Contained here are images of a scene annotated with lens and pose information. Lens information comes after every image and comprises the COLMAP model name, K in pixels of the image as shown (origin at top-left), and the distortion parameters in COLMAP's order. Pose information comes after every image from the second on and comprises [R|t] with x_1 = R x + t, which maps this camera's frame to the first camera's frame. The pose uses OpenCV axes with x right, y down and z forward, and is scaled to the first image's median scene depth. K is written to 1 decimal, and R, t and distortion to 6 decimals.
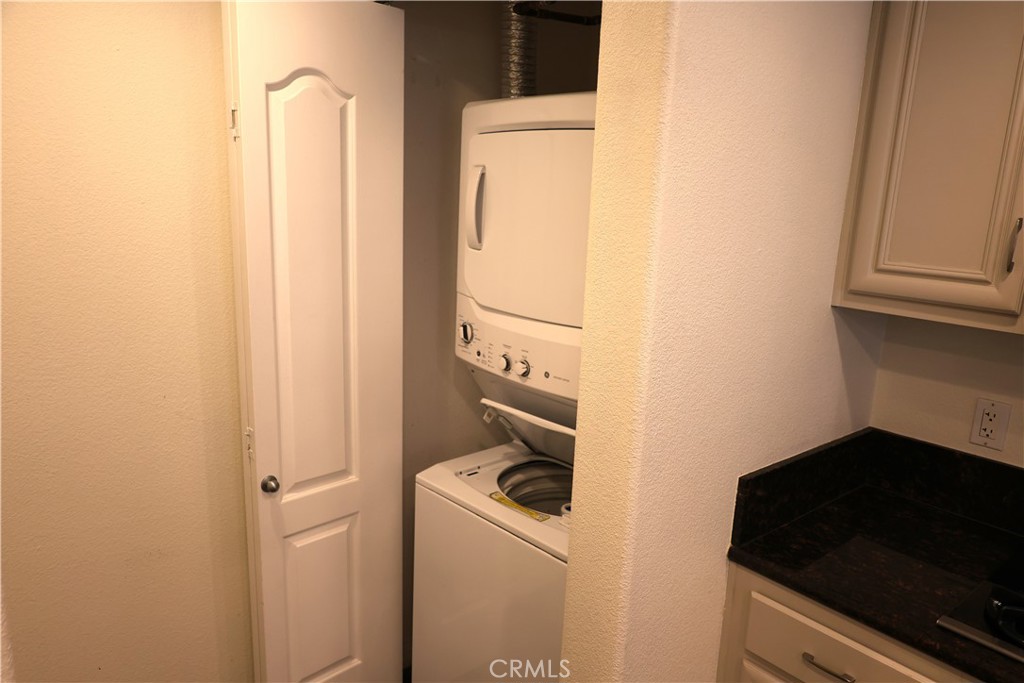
lens RADIAL K [[701.4, 0, 517.2], [0, 701.4, 339.3], [0, 0, 1]] dist [-0.017139, 0.009844]
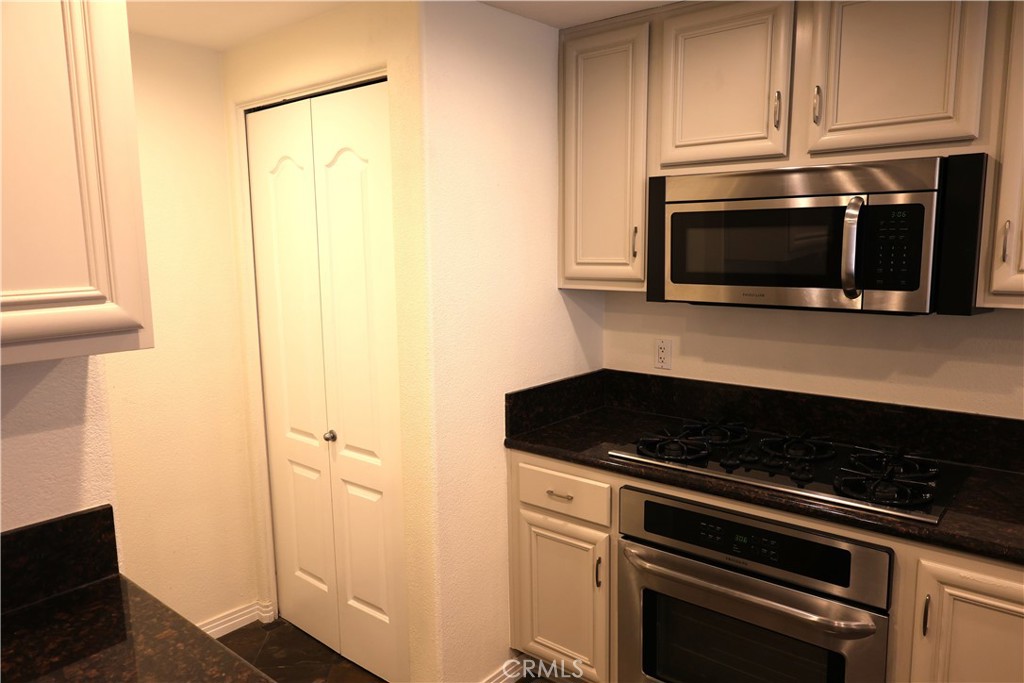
lens RADIAL K [[701.4, 0, 517.5], [0, 701.4, 338.3], [0, 0, 1]] dist [-0.017139, 0.009844]
pose [[0.983029, -0.079488, 0.165337, 0.081082], [0.090147, 0.994239, -0.057990, 0.158878], [-0.159775, 0.071910, 0.984531, -0.599818]]
